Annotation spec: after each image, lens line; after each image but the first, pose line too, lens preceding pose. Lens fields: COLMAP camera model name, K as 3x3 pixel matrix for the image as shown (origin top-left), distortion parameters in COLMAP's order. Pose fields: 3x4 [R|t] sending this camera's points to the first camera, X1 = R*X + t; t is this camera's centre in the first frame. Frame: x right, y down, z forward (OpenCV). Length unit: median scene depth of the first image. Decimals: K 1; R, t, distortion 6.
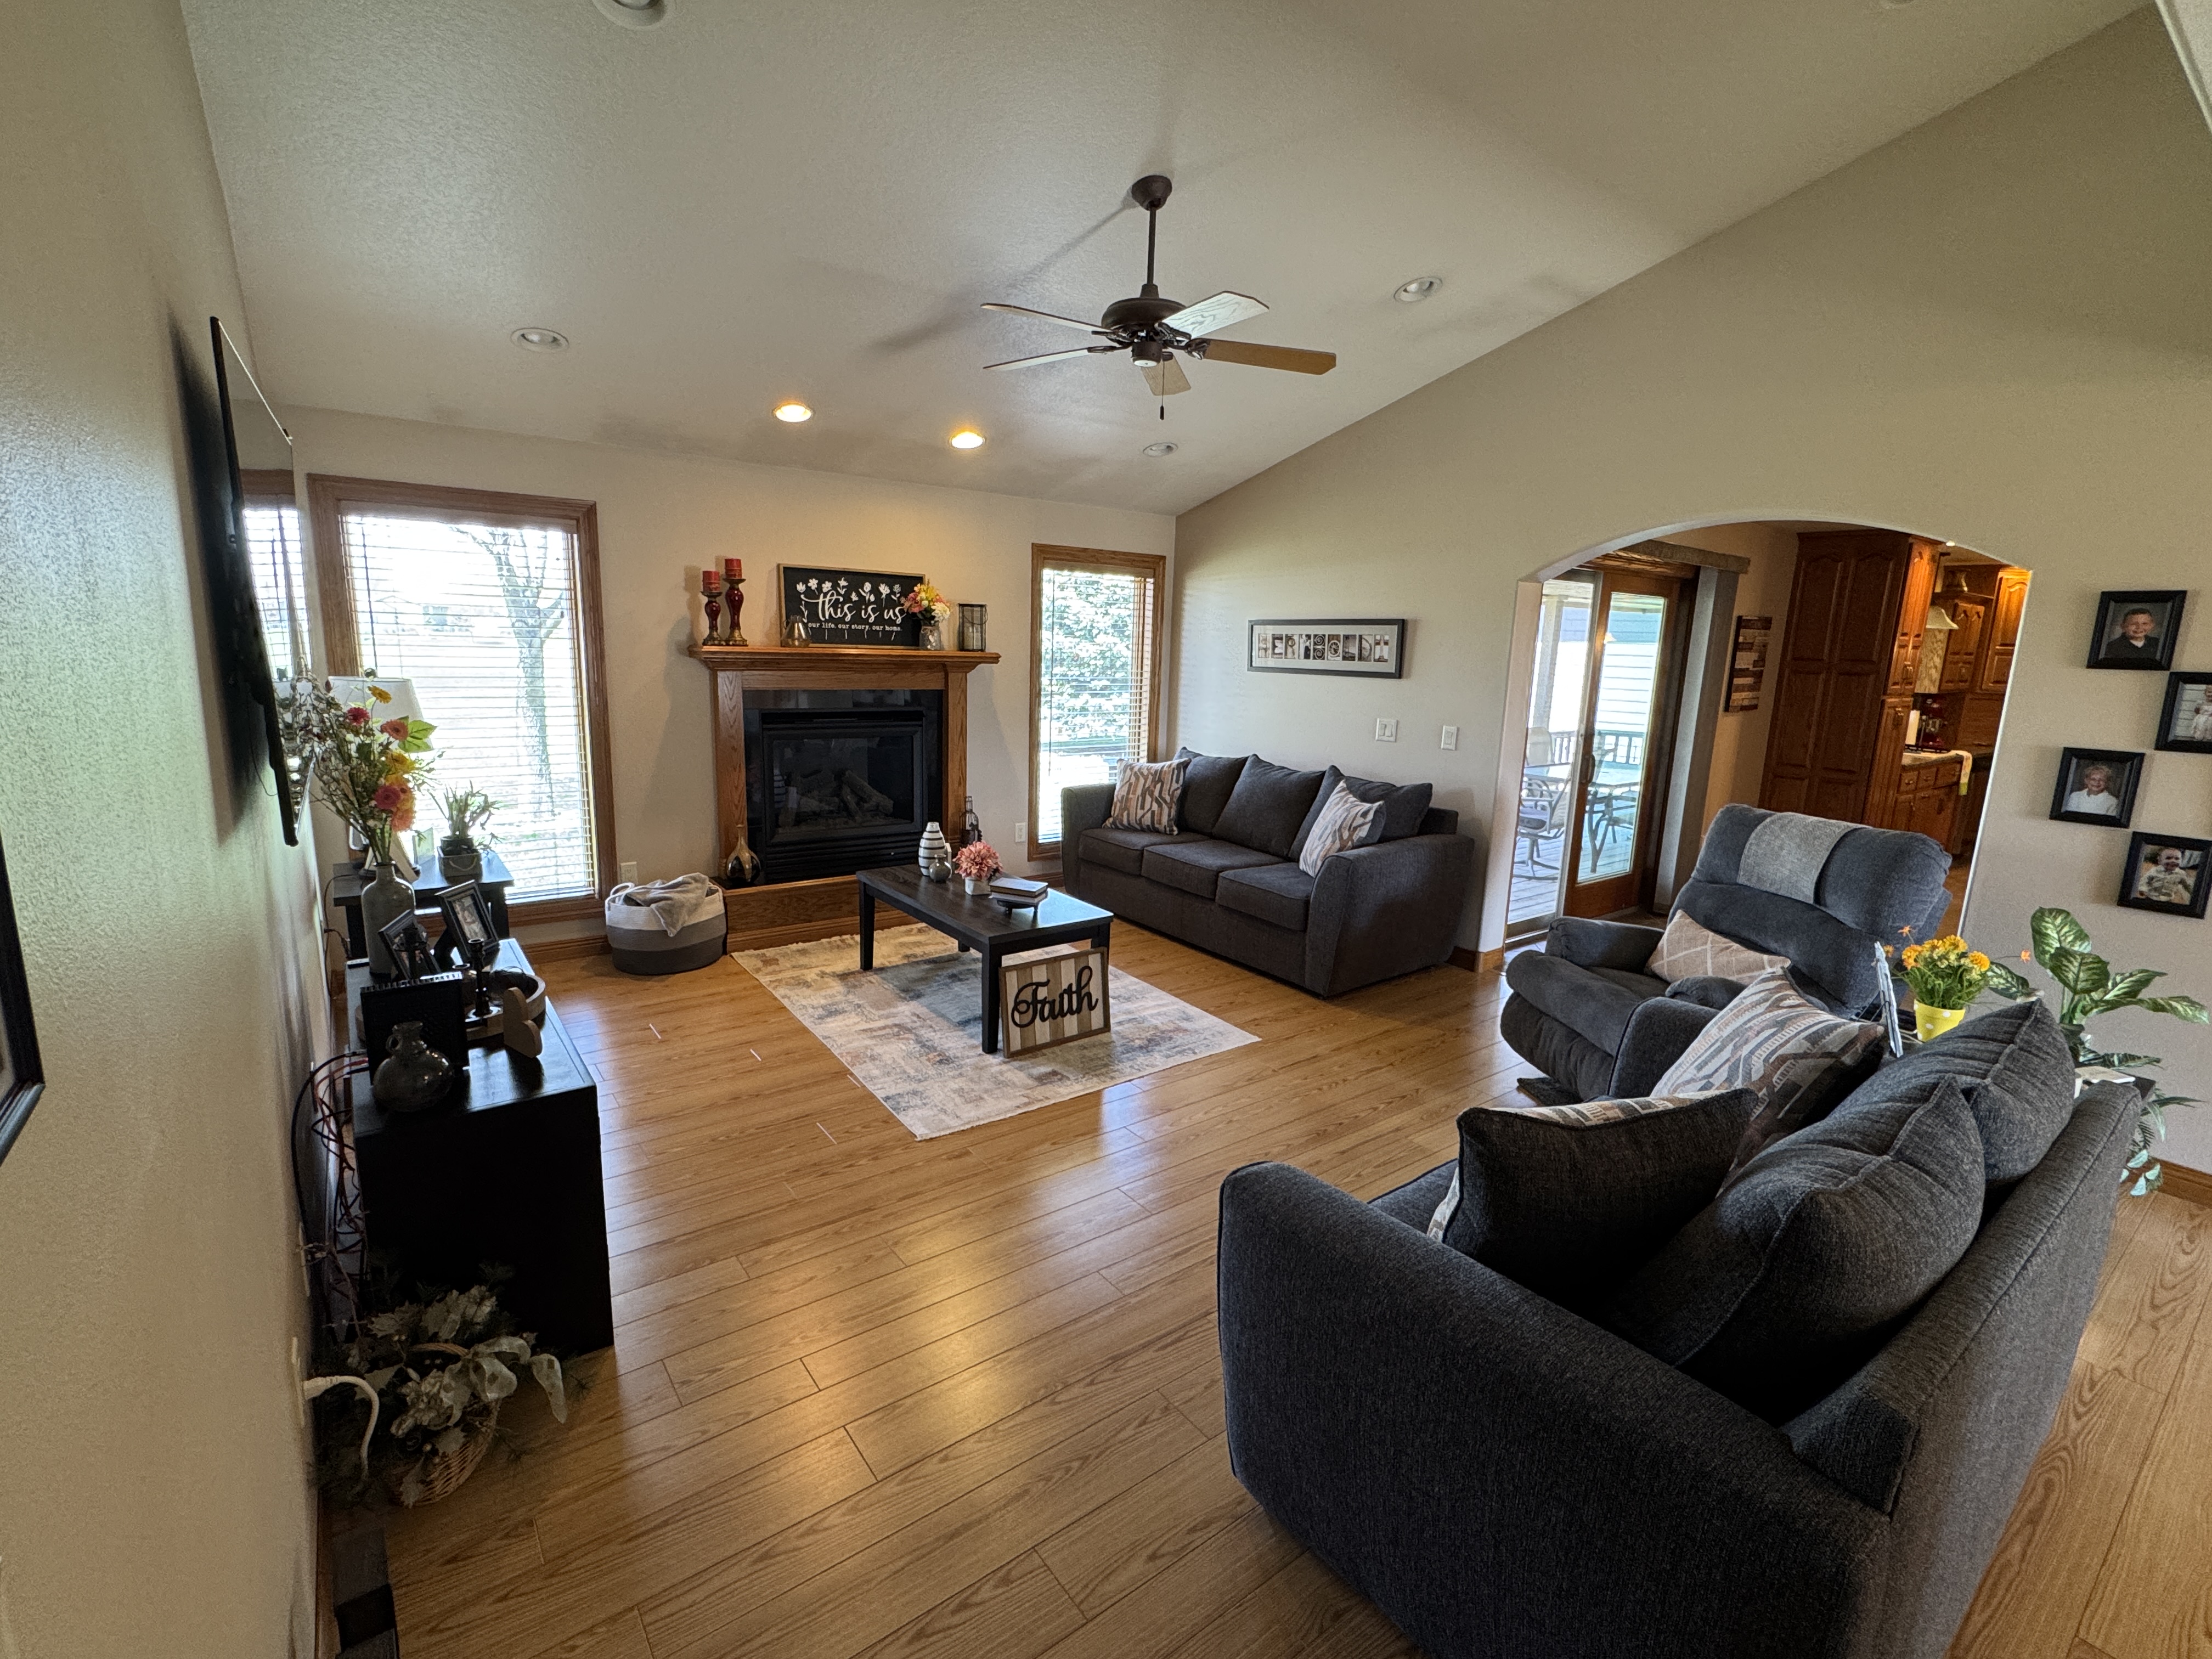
lens RADIAL K [[1002.2, 0, 1104.9], [0, 1002.2, 833.0], [0, 0, 1]] dist [-0.002416, 0.000306]
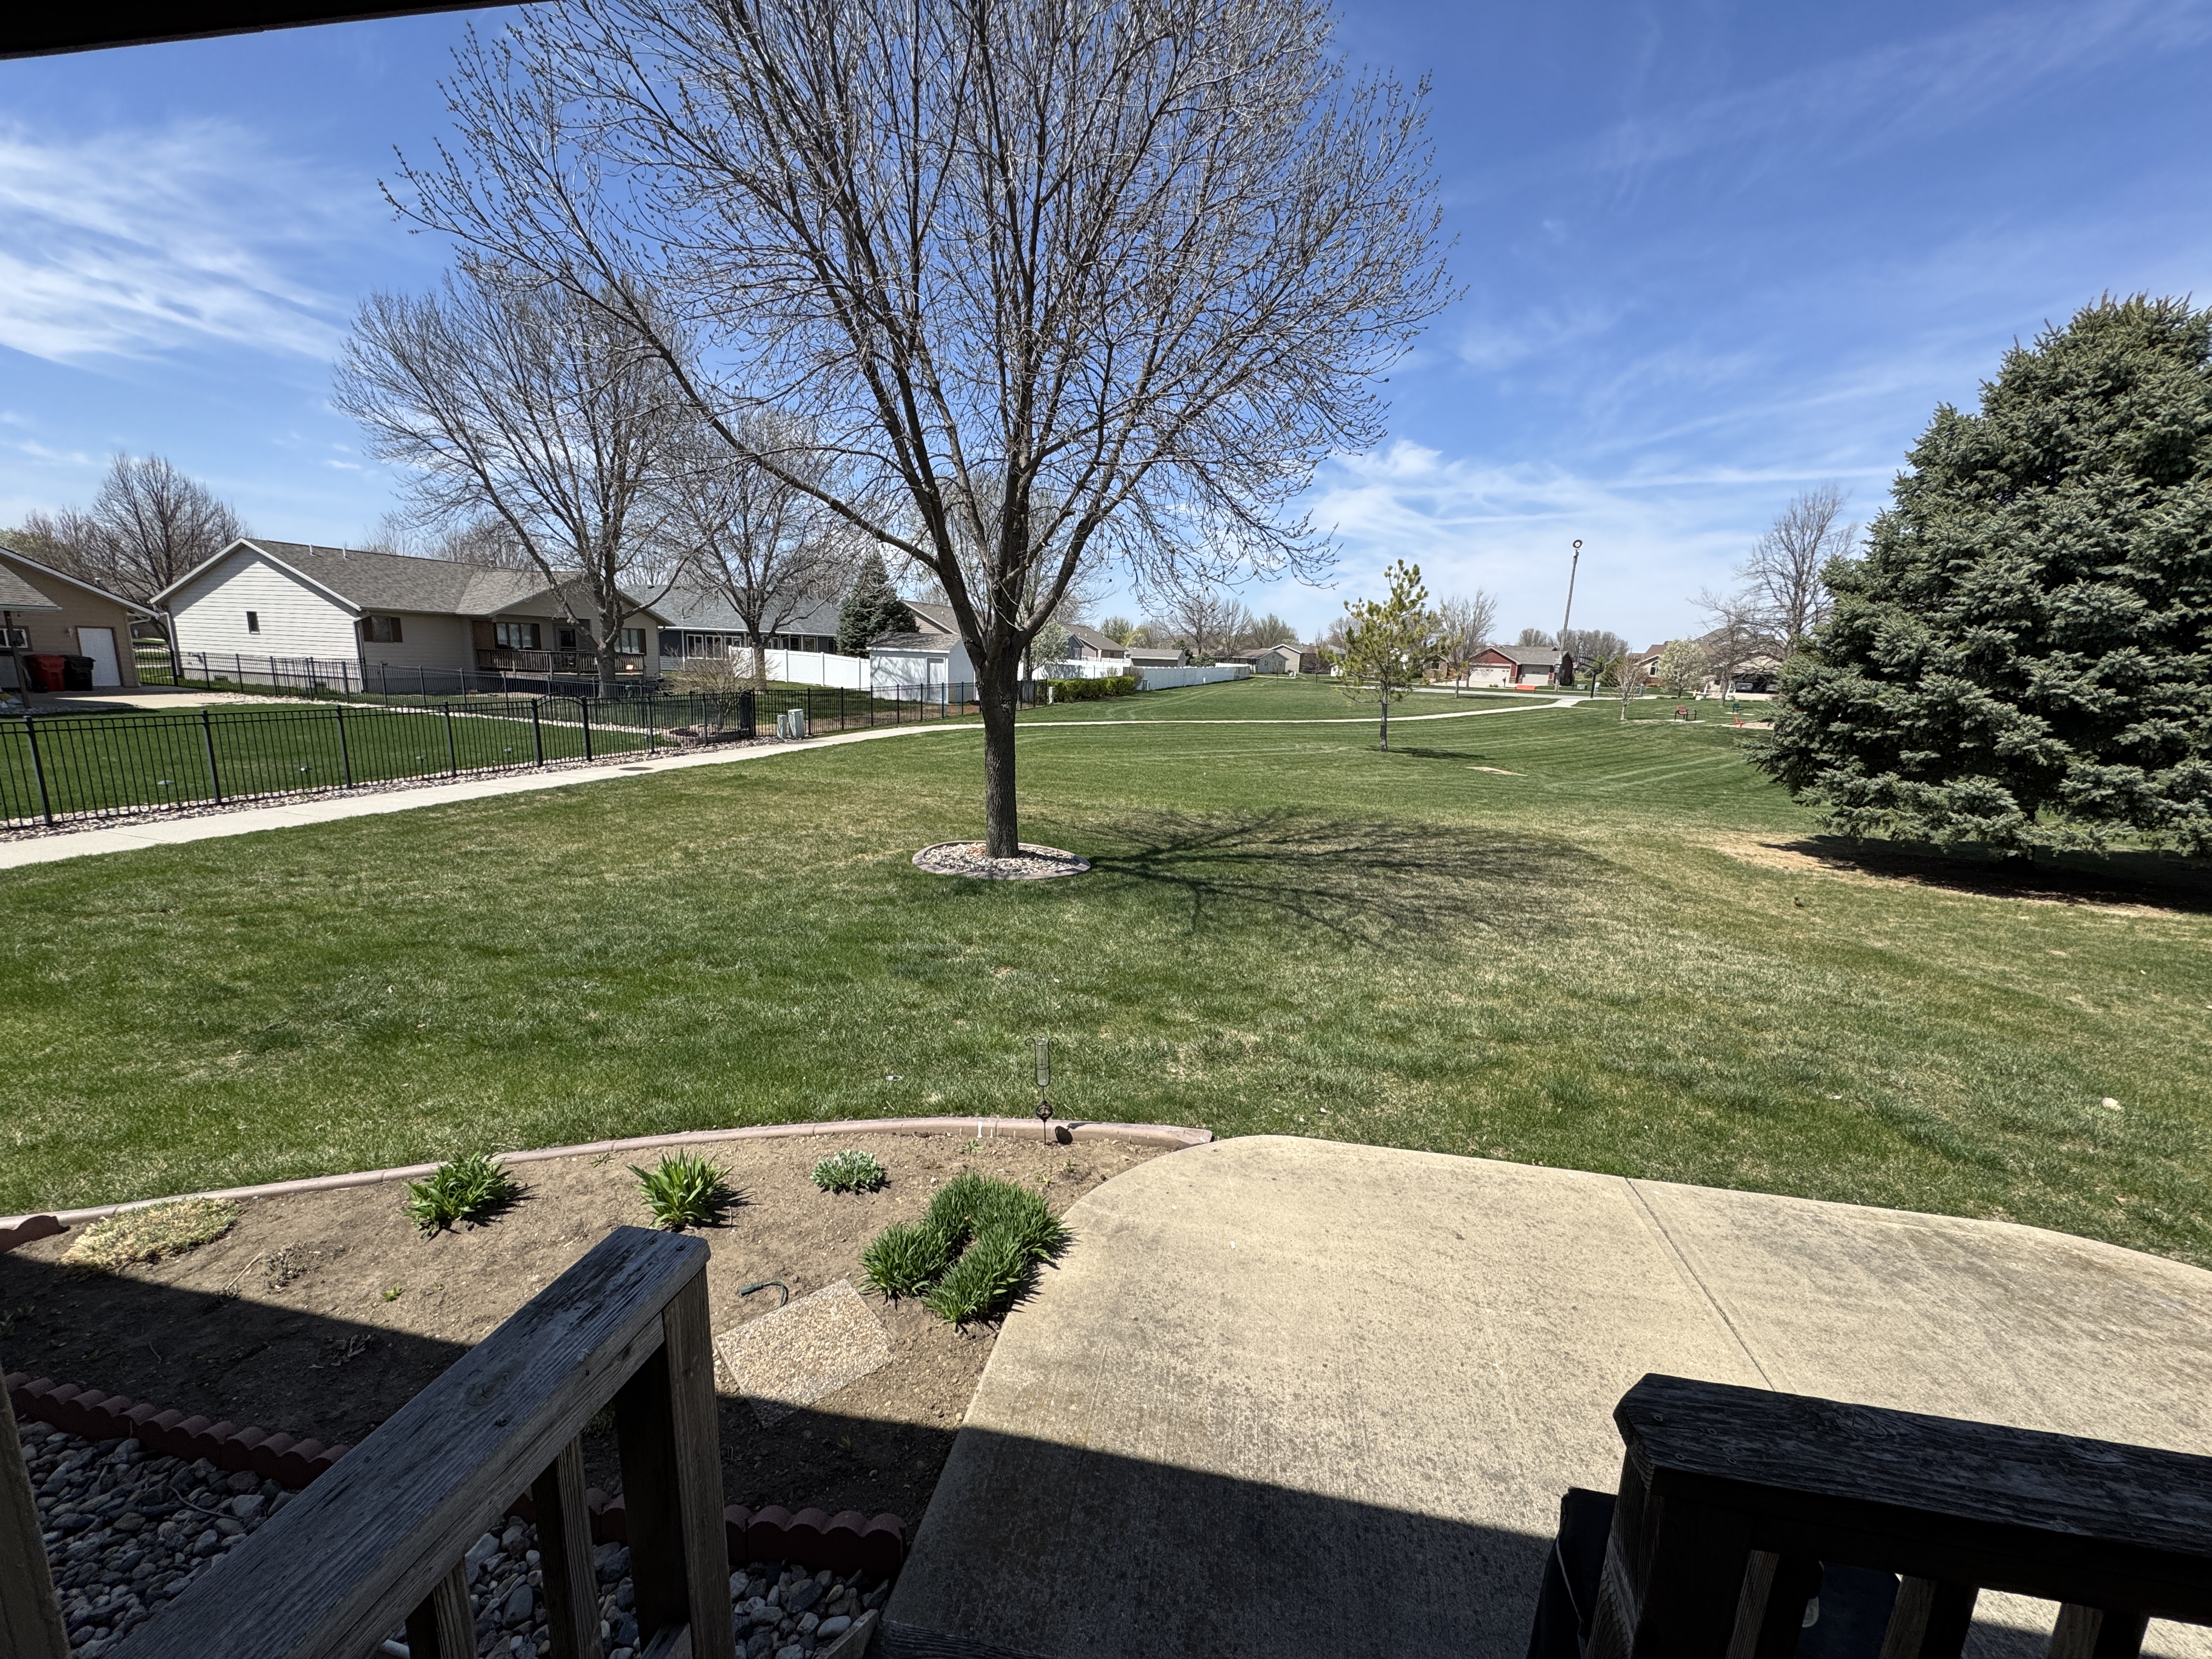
lens RADIAL K [[884.9, 0, 1105.8], [0, 884.9, 833.4], [0, 0, 1]] dist [-0.003208, 0.000491]
pose [[0.665107, 0.141490, -0.733221, 0.276181], [-0.154554, 0.986708, 0.050209, -0.243478], [0.730579, 0.079928, 0.678134, 1.299213]]
